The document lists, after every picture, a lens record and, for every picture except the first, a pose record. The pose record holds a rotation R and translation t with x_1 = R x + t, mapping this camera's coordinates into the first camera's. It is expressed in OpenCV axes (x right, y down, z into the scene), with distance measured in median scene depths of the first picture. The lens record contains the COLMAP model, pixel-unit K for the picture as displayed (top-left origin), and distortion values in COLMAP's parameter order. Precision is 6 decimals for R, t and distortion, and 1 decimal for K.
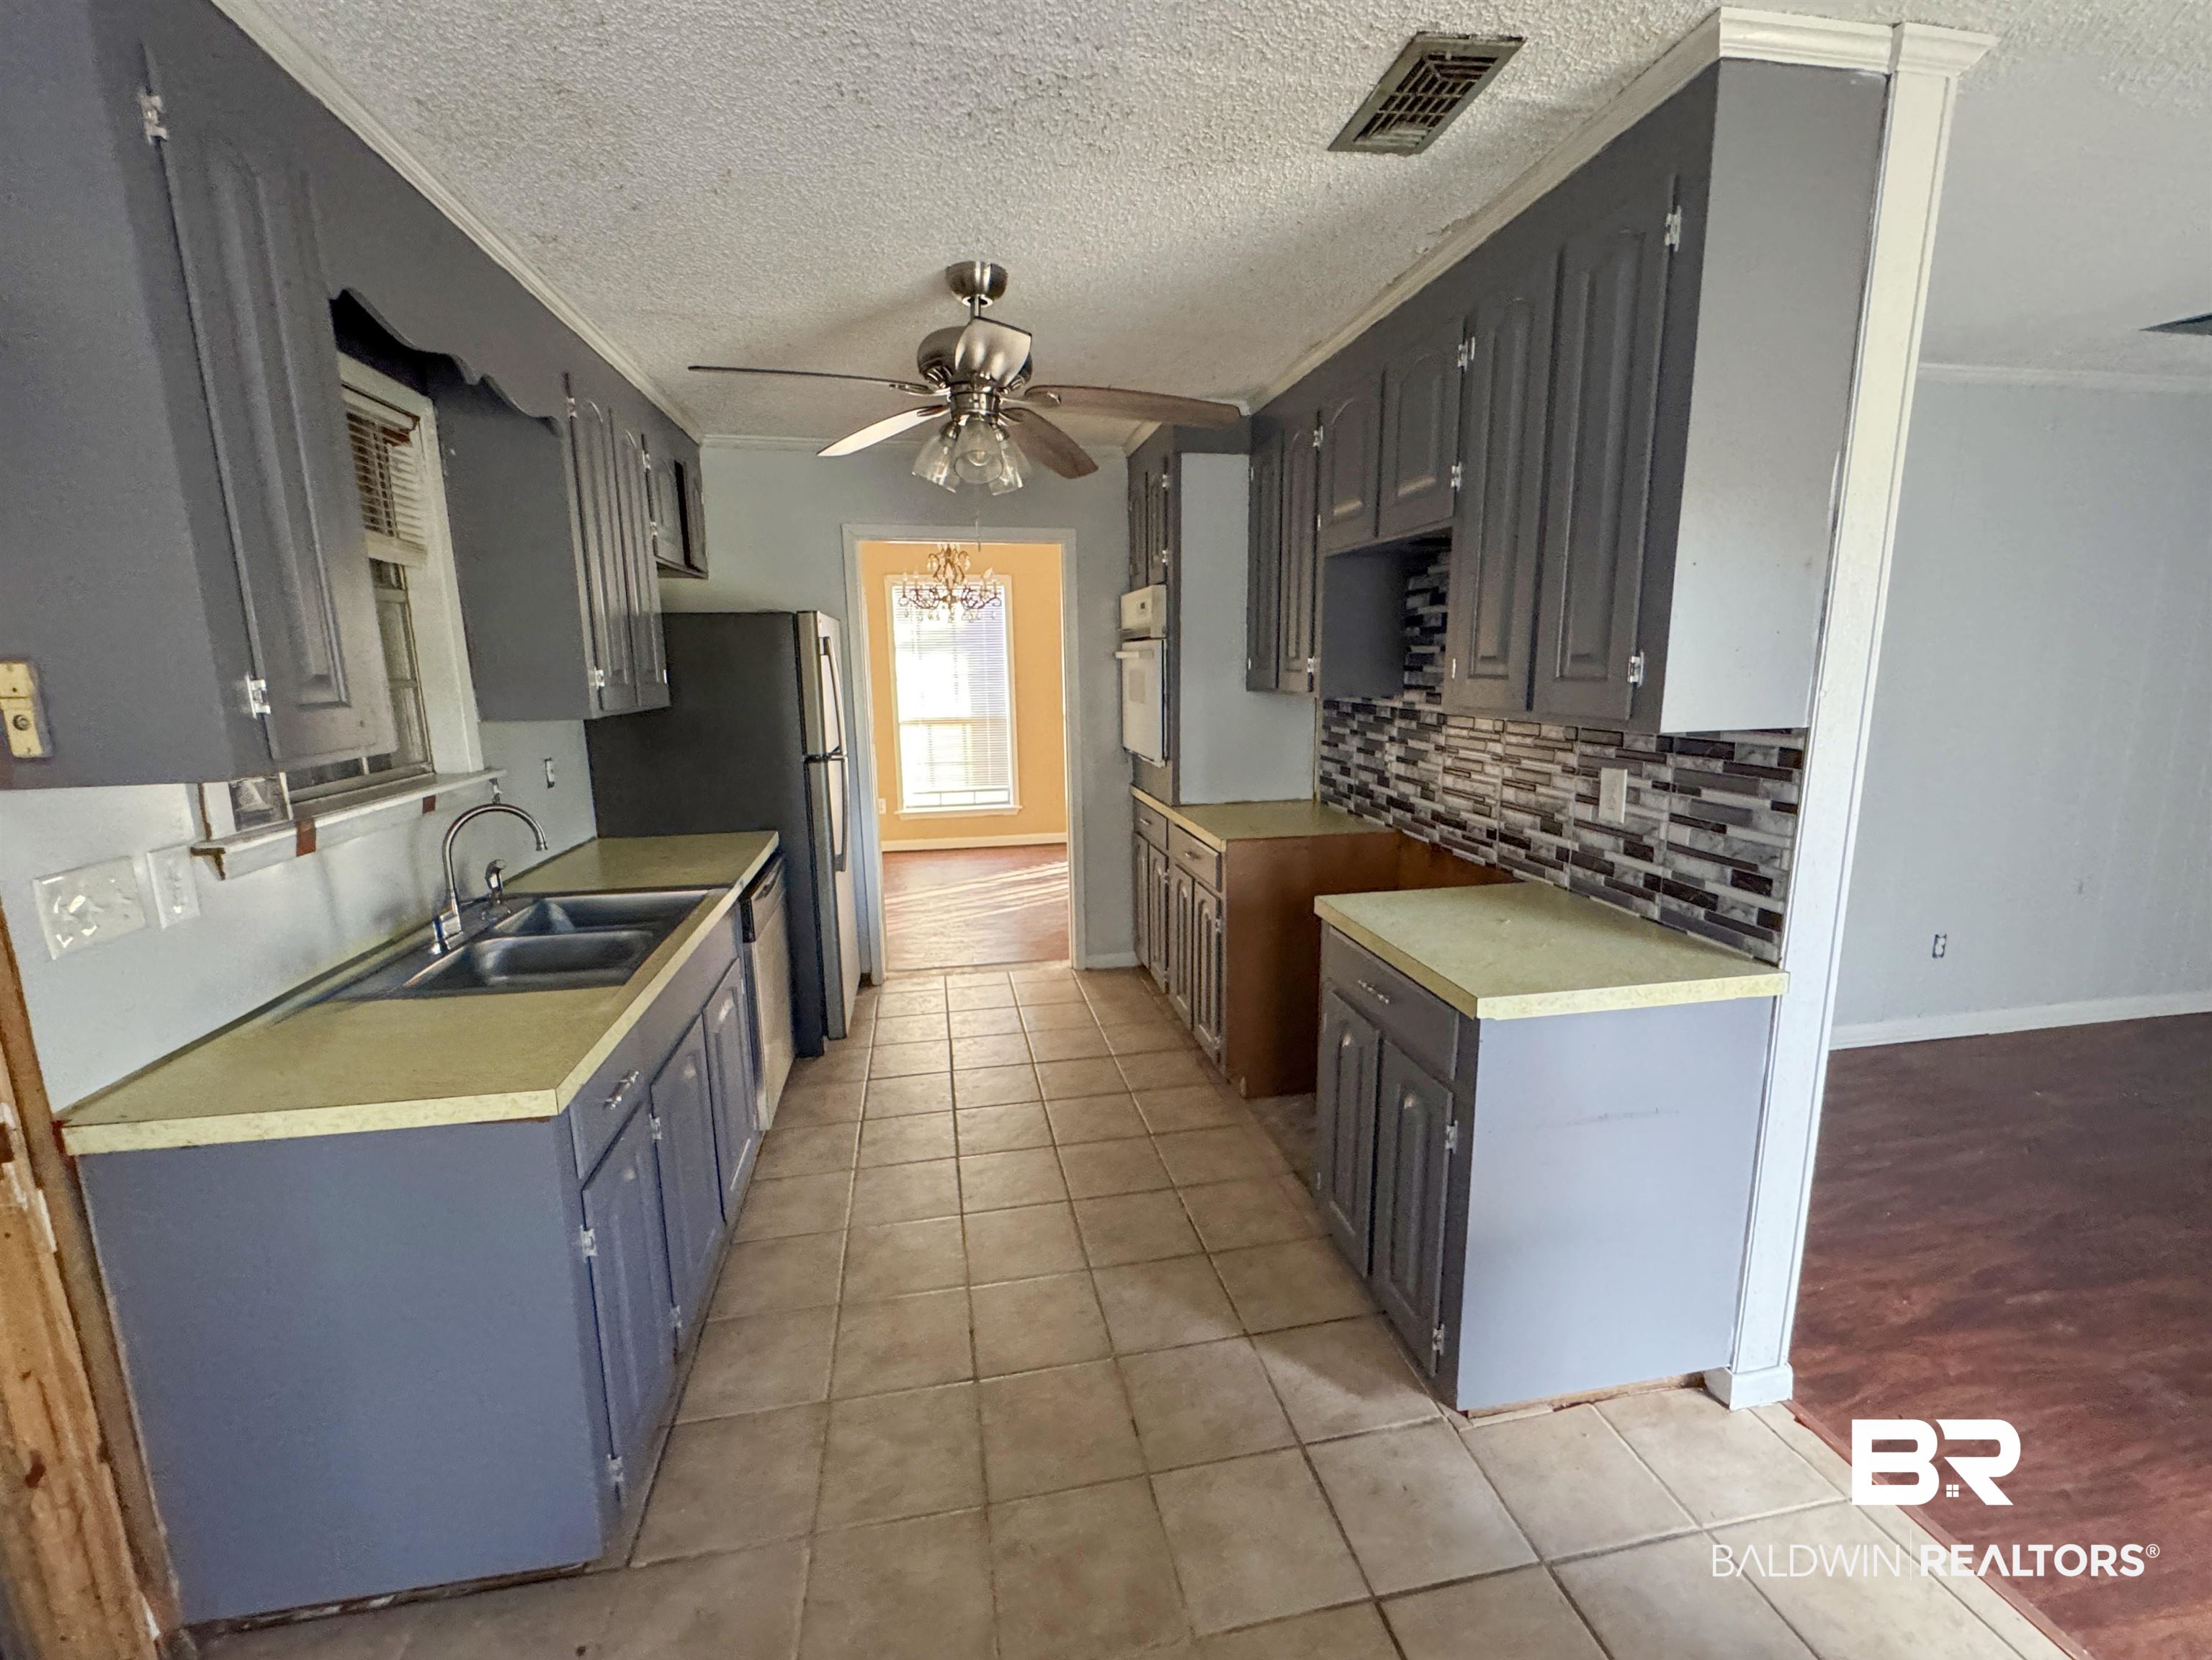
lens RADIAL K [[907.3, 0, 1104.5], [0, 907.3, 830.3], [0, 0, 1]] dist [-0.001265, -0.000091]
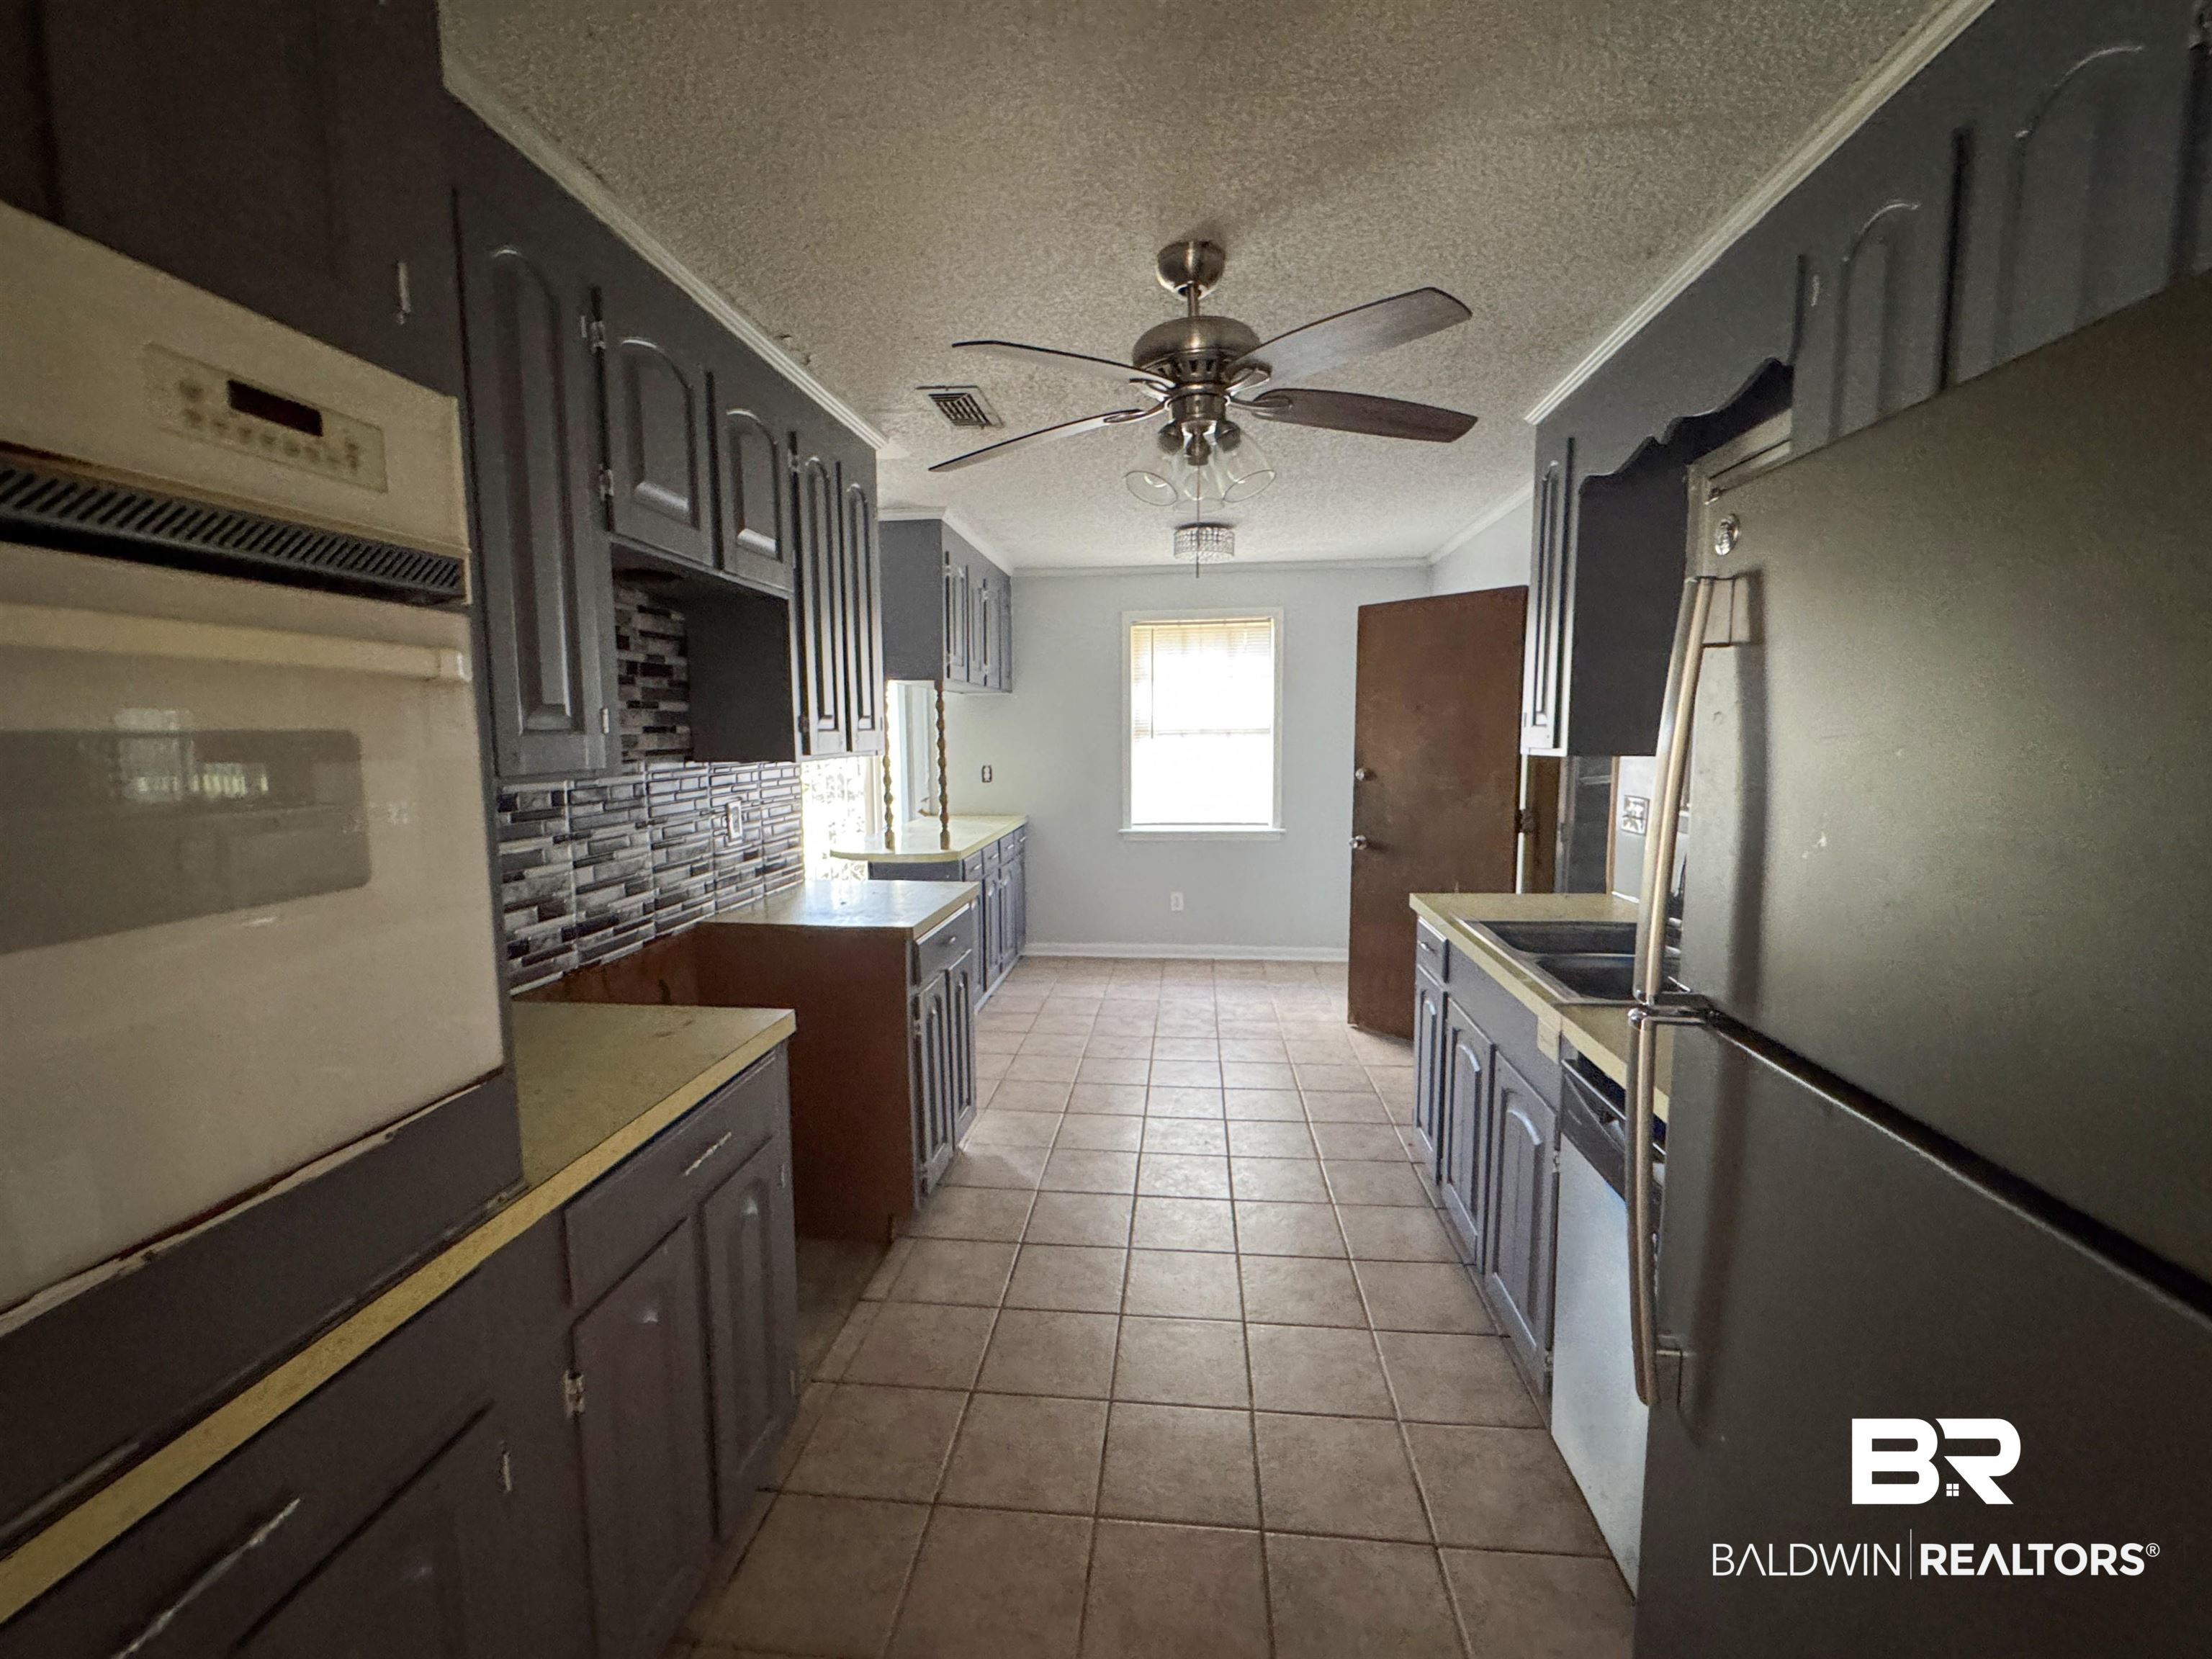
lens RADIAL K [[907.2, 0, 1104.0], [0, 907.2, 823.0], [0, 0, 1]] dist [-0.001265, -0.000091]
pose [[-0.954527, -0.024811, 0.297090, -0.257804], [0.062948, 0.957290, 0.282192, -0.286152], [-0.291403, 0.288061, -0.912198, 1.568333]]
